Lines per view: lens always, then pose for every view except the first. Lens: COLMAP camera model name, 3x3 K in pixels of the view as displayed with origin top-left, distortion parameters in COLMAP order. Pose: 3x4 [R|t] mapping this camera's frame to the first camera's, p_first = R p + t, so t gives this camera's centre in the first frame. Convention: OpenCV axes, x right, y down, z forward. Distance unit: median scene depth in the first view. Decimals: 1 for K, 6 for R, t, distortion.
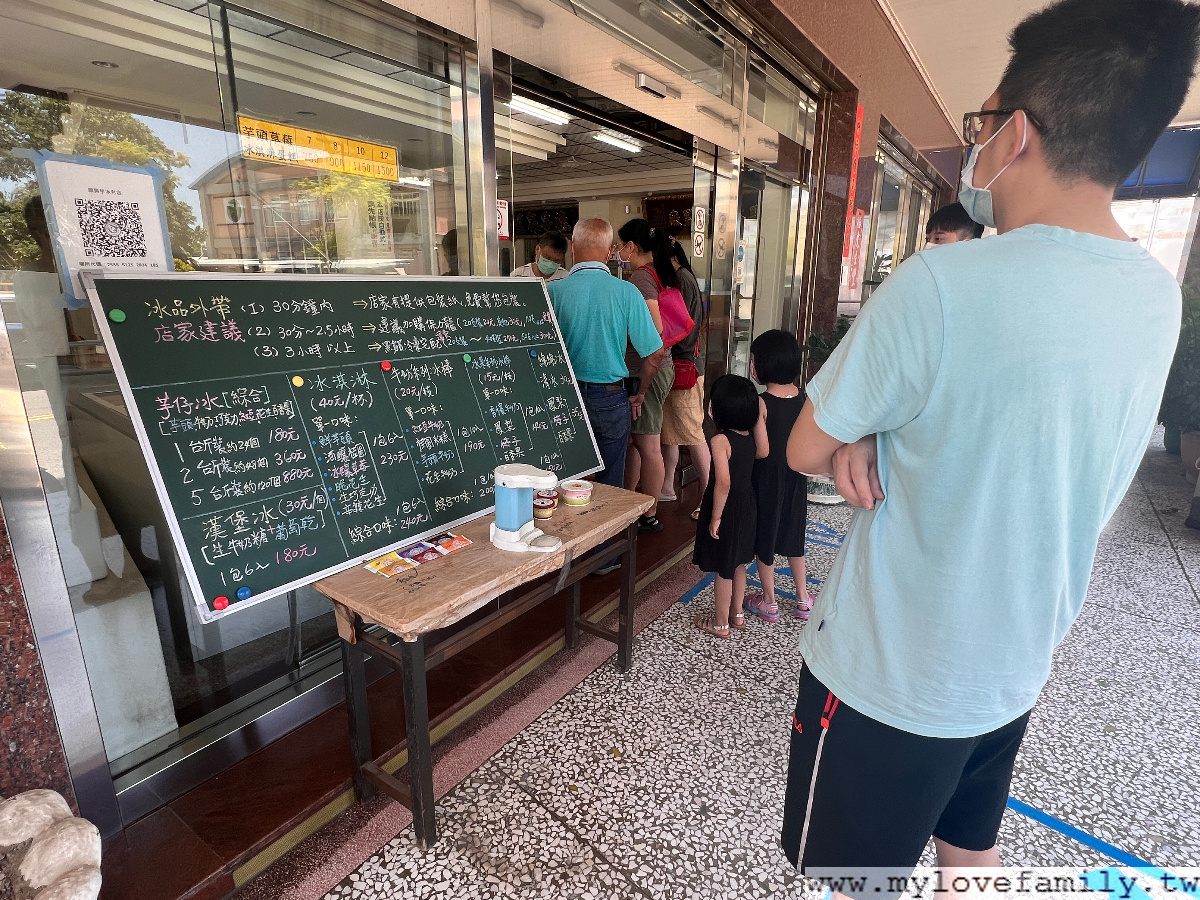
lens RADIAL K [[638.0, 0, 603.4], [0, 638.0, 456.6], [0, 0, 1]] dist [0.000125, 0.001710]
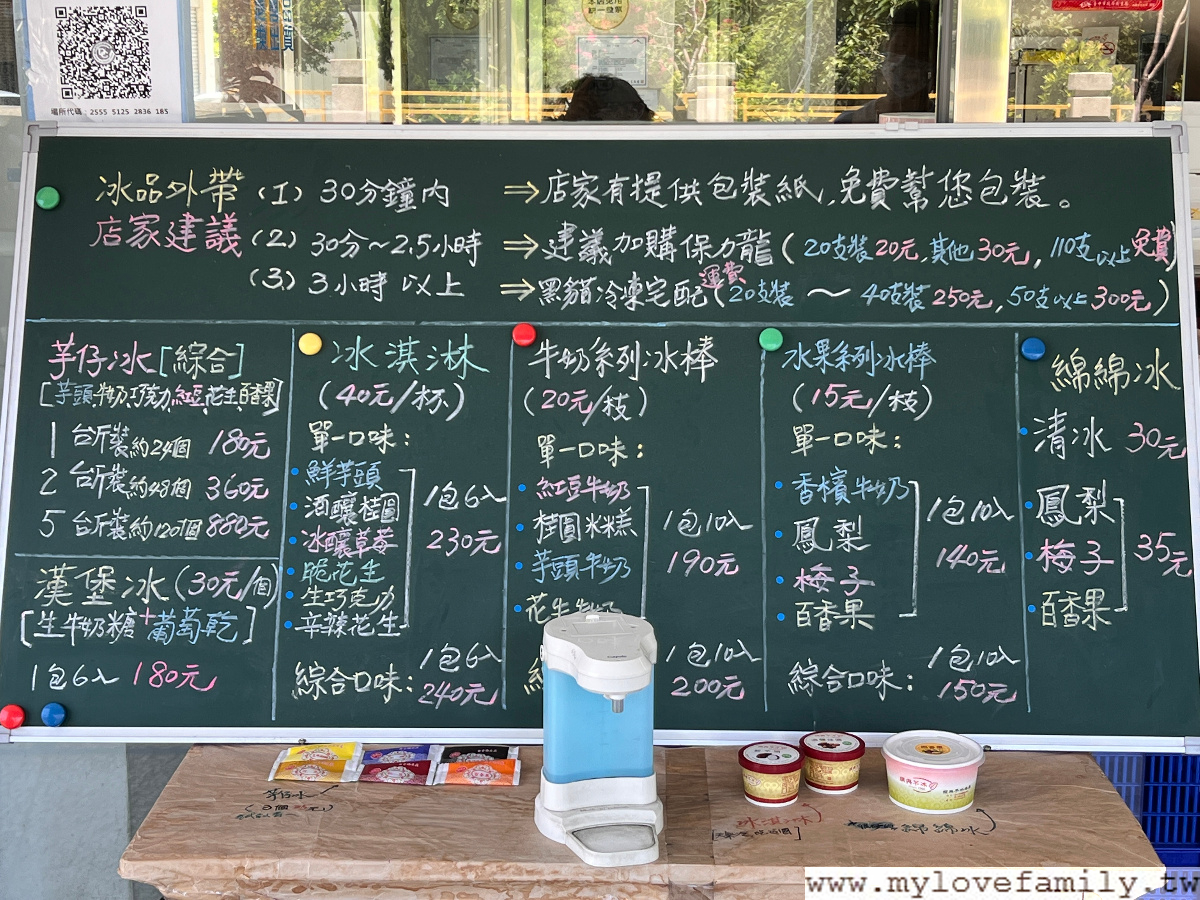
lens RADIAL K [[1899.0, 0, 607.5], [0, 1899.0, 447.8], [0, 0, 1]] dist [0.125722, 0.000000]
pose [[0.561783, 0.144968, -0.814484, 0.791392], [-0.213749, 0.976532, 0.026379, -0.118569], [0.799194, 0.159276, 0.579586, 0.324373]]
